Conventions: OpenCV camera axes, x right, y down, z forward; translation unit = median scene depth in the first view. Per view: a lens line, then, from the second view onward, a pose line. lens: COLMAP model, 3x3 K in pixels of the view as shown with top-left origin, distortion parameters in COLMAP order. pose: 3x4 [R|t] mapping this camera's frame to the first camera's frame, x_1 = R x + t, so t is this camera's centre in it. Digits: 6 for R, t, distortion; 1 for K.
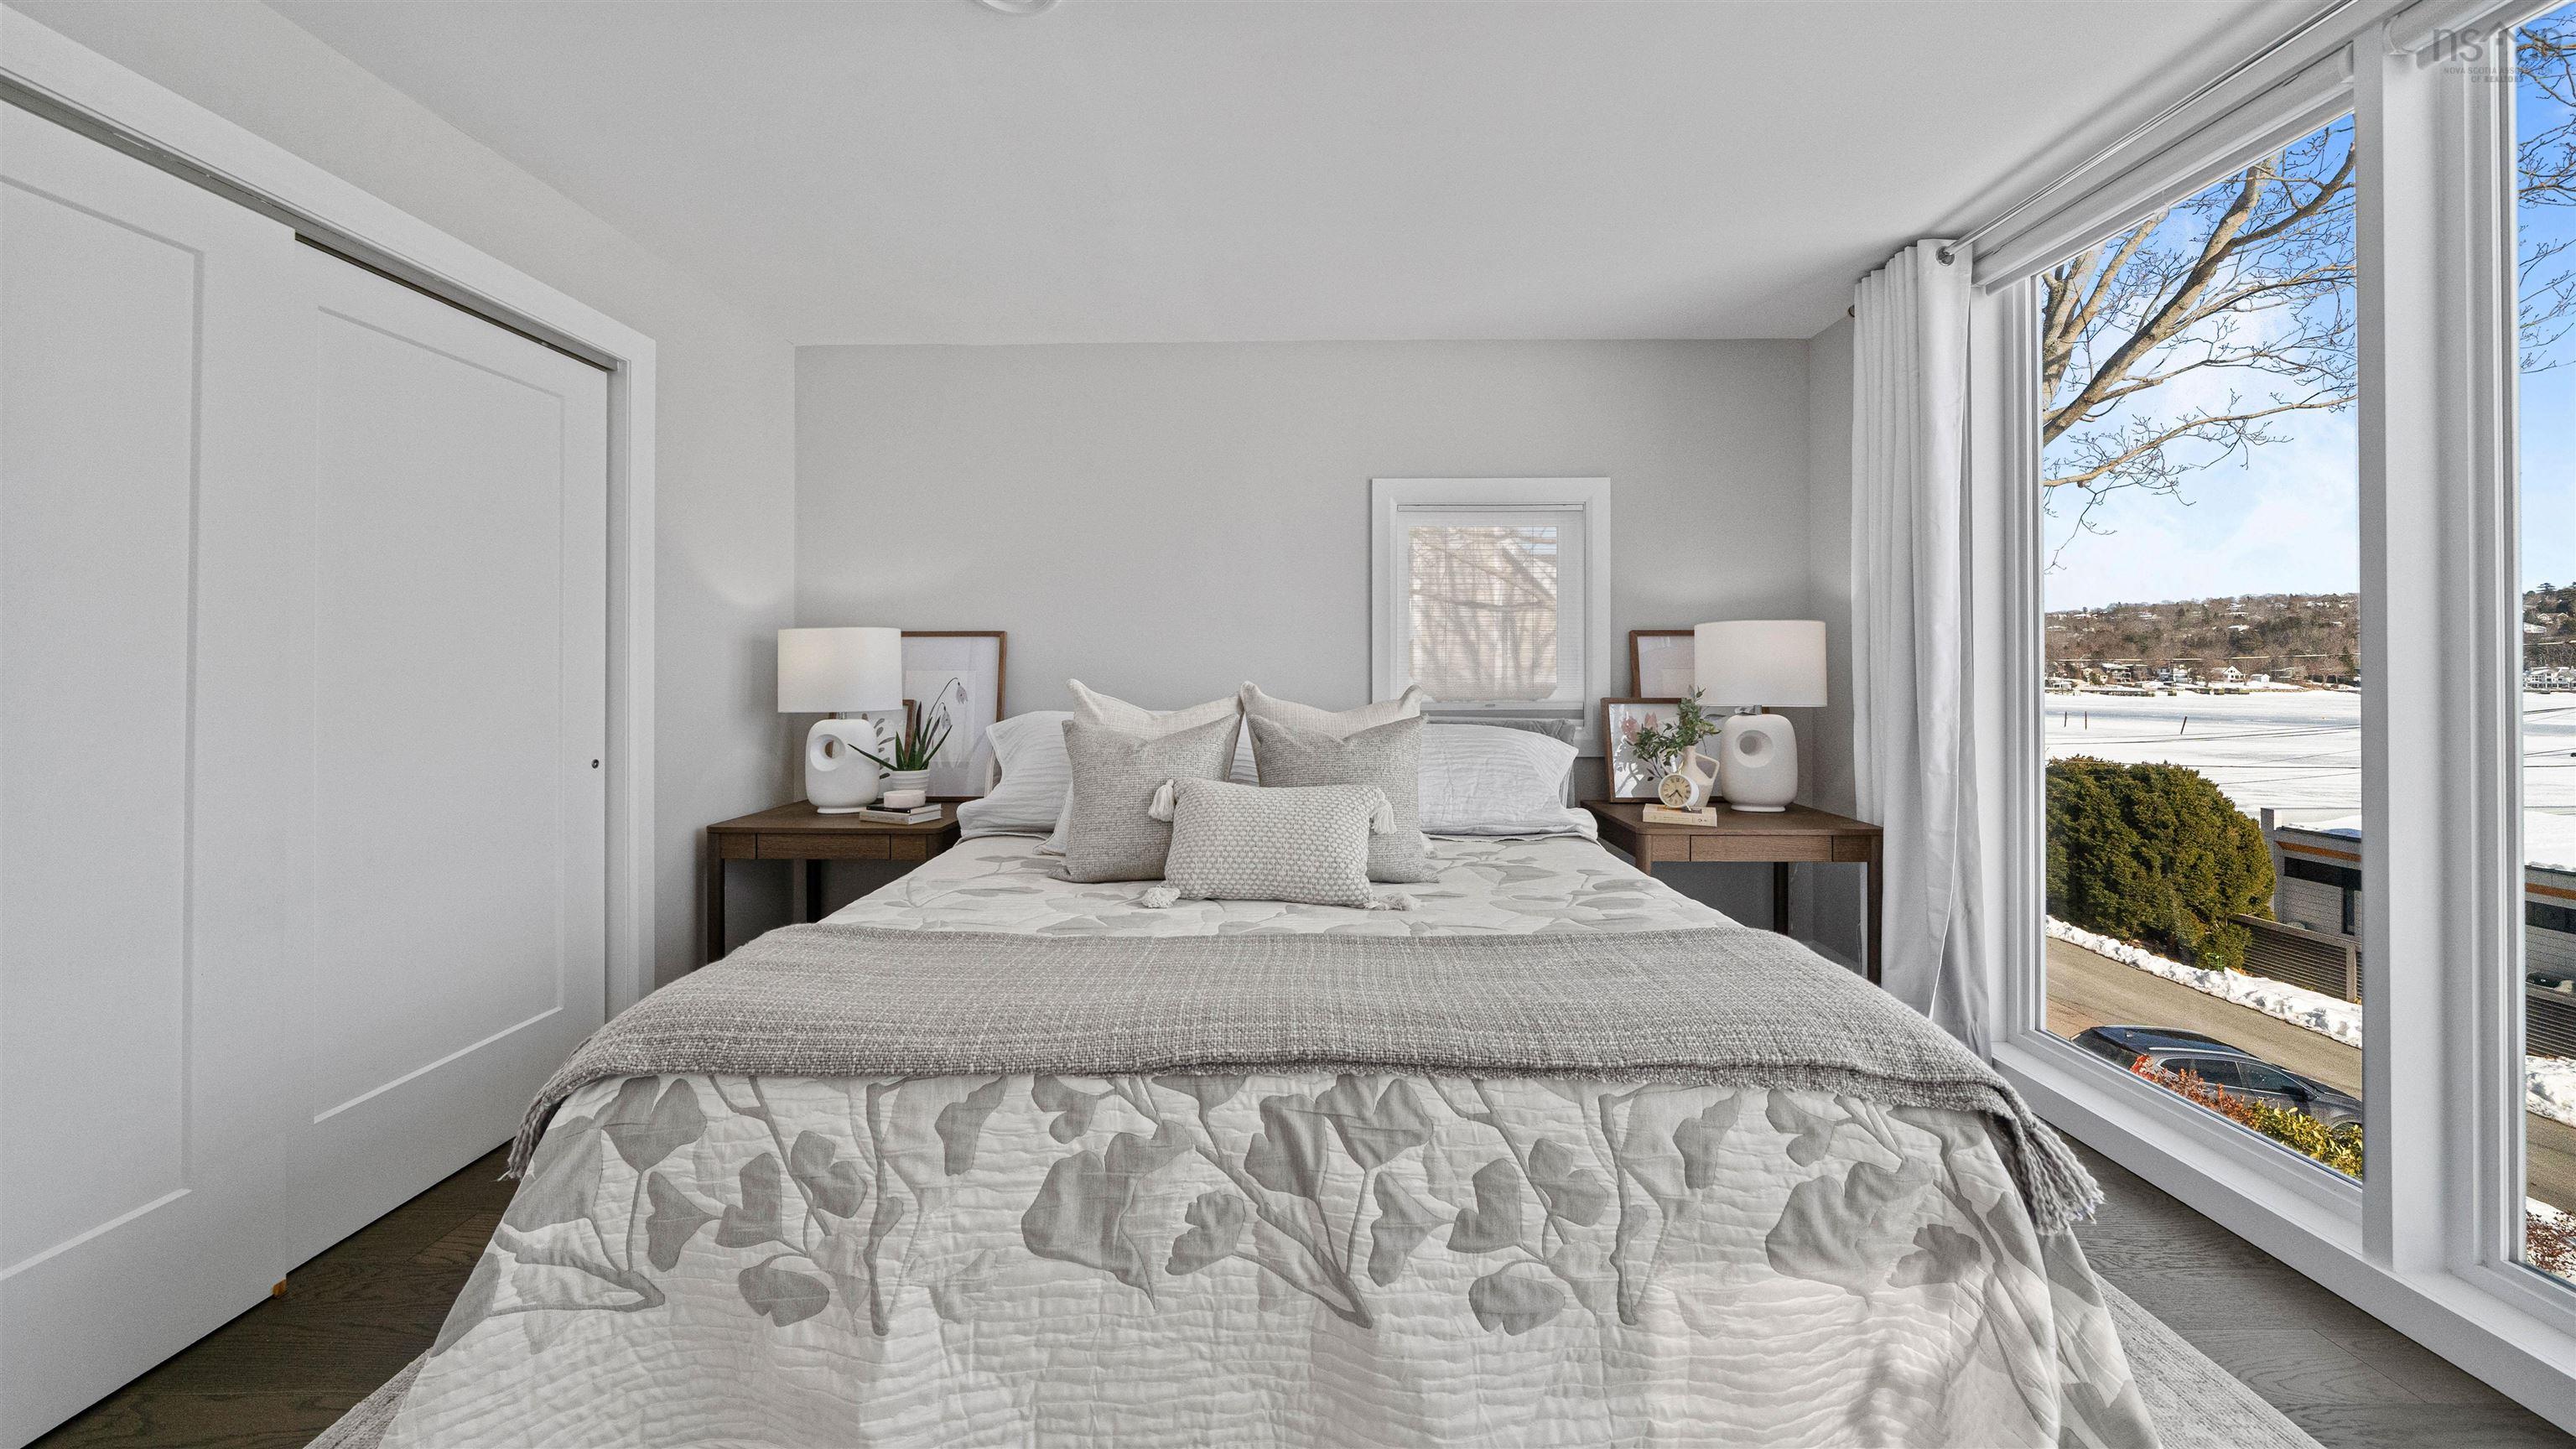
lens RADIAL K [[896.8, 0, 1291.2], [0, 896.8, 664.7], [0, 0, 1]] dist [-0.005760, 0.000079]
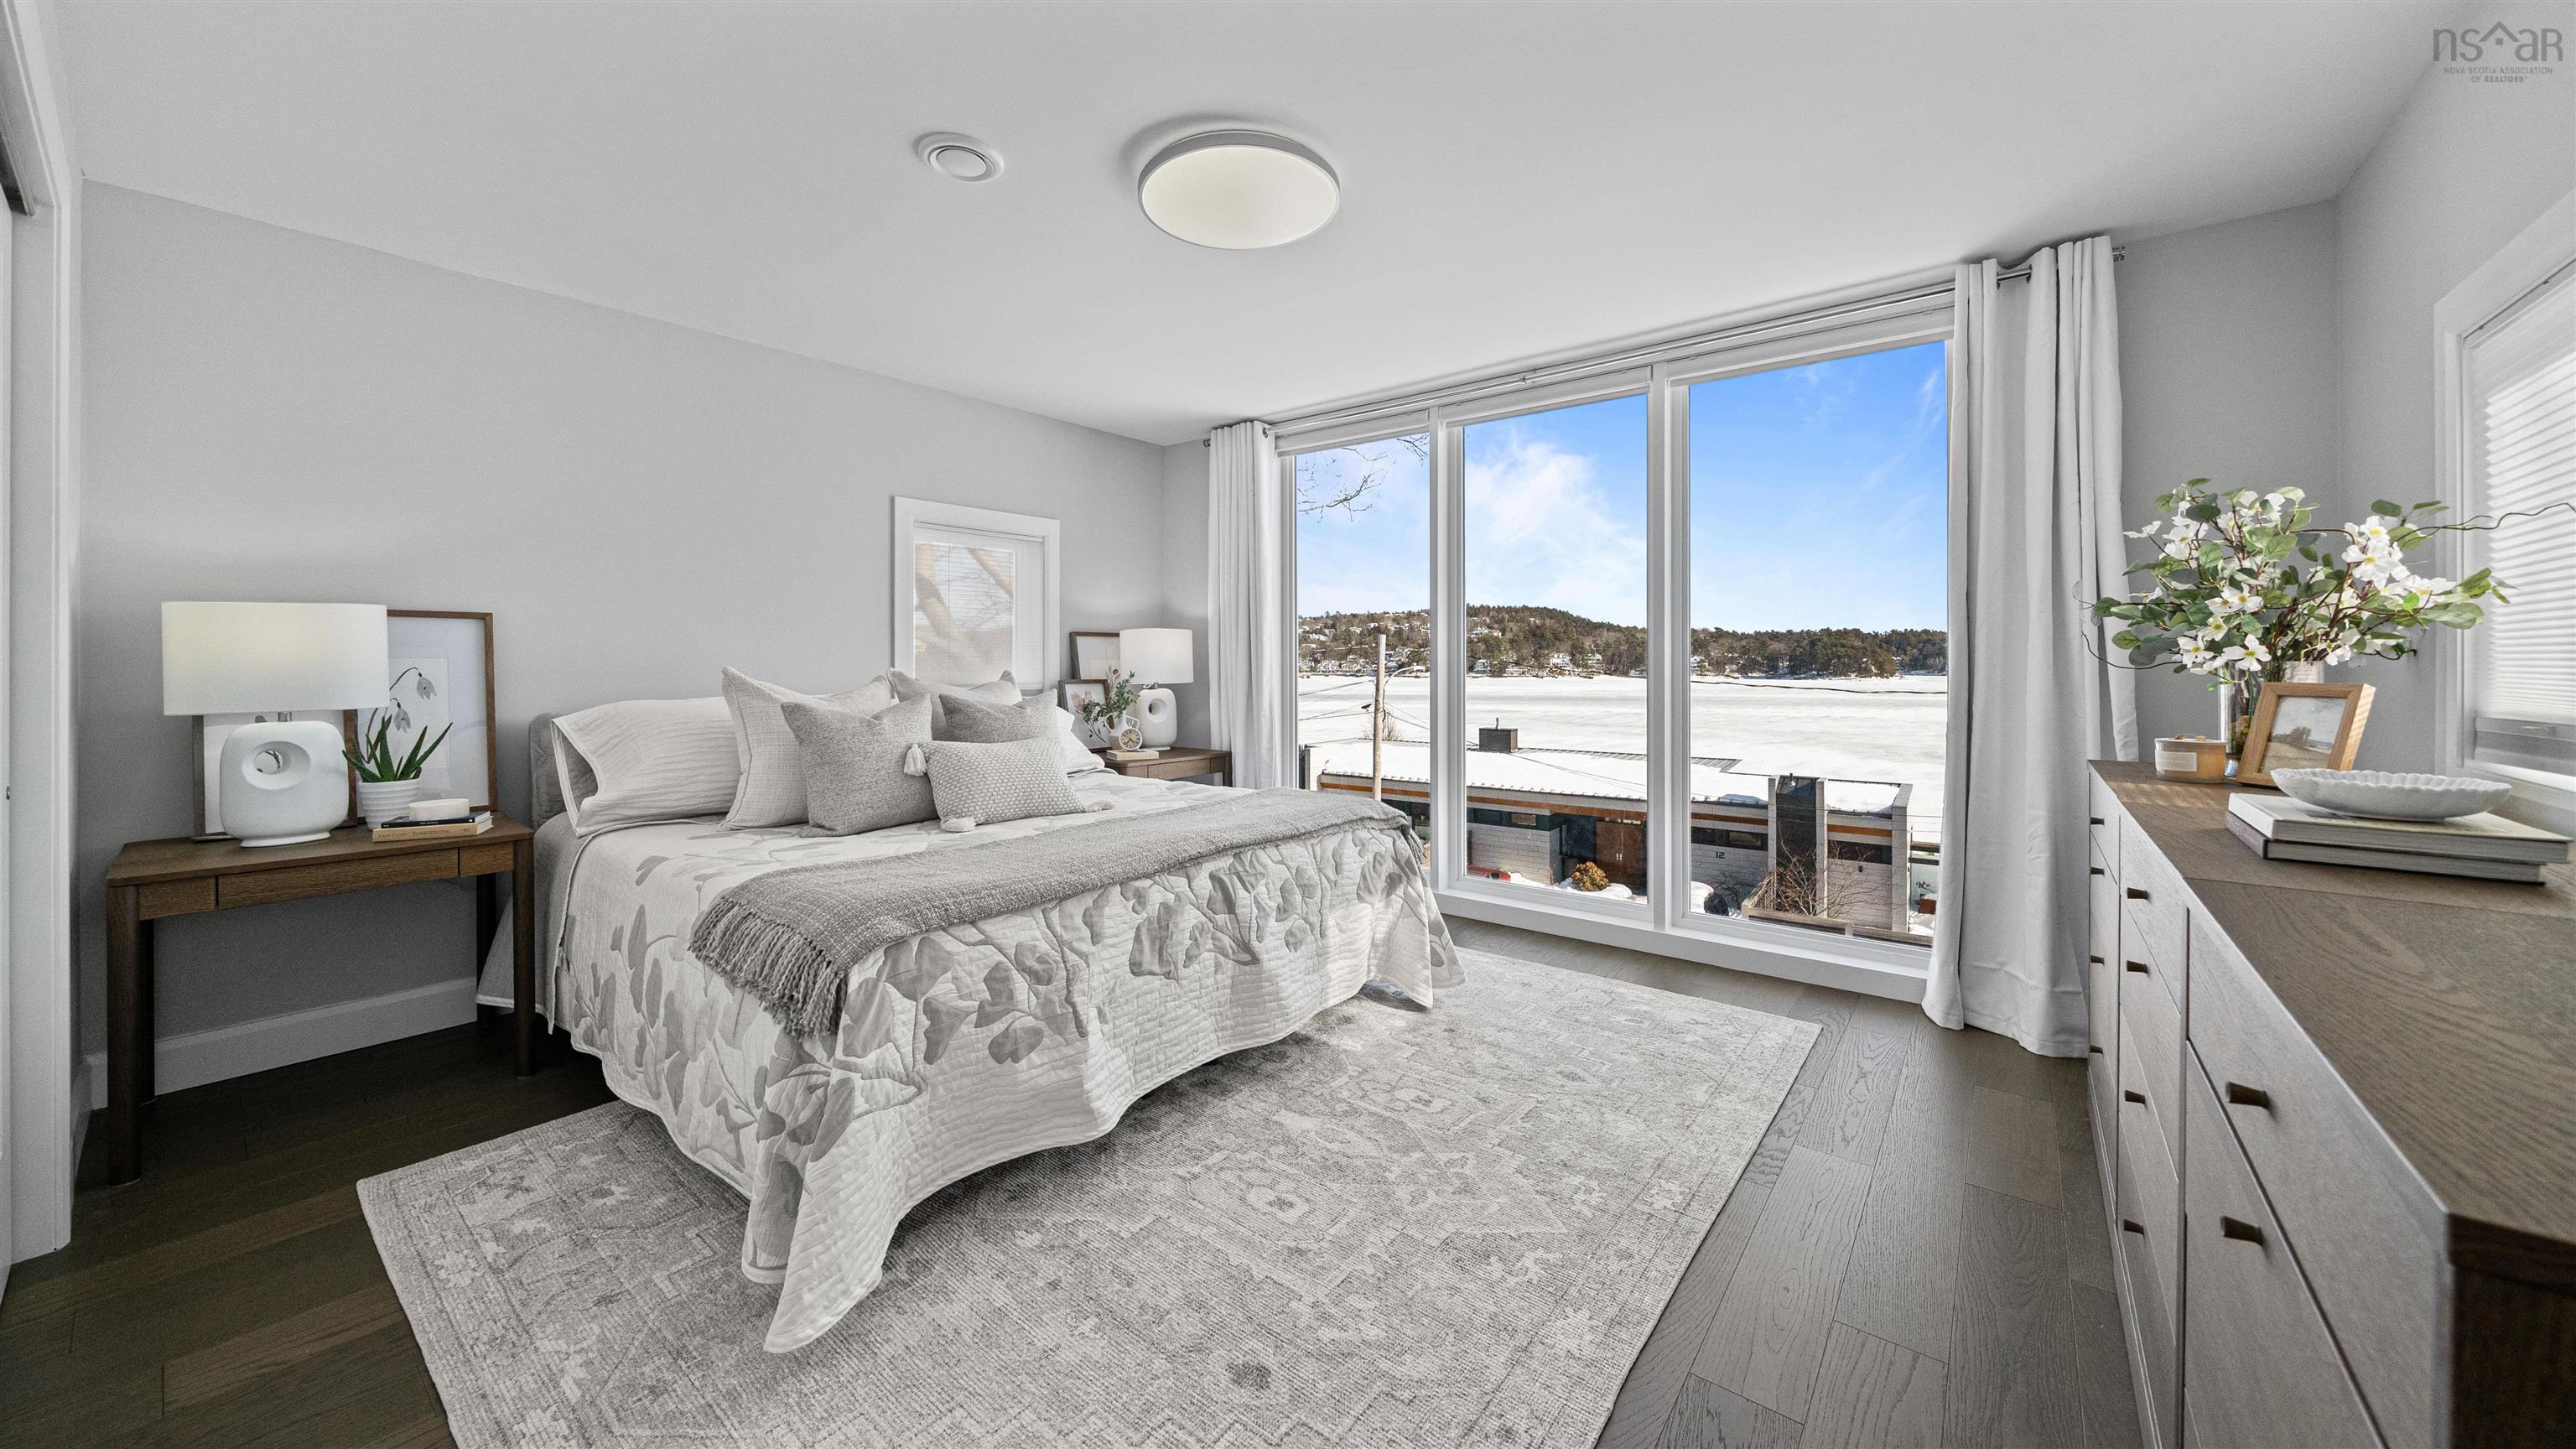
lens RADIAL K [[896.8, 0, 1272.9], [0, 896.8, 659.8], [0, 0, 1]] dist [-0.005760, 0.000079]
pose [[0.628301, 0.002576, 0.777966, -1.499448], [-0.004253, 0.999991, 0.000123, 0.012549], [-0.777958, -0.003386, 0.628307, -0.359185]]
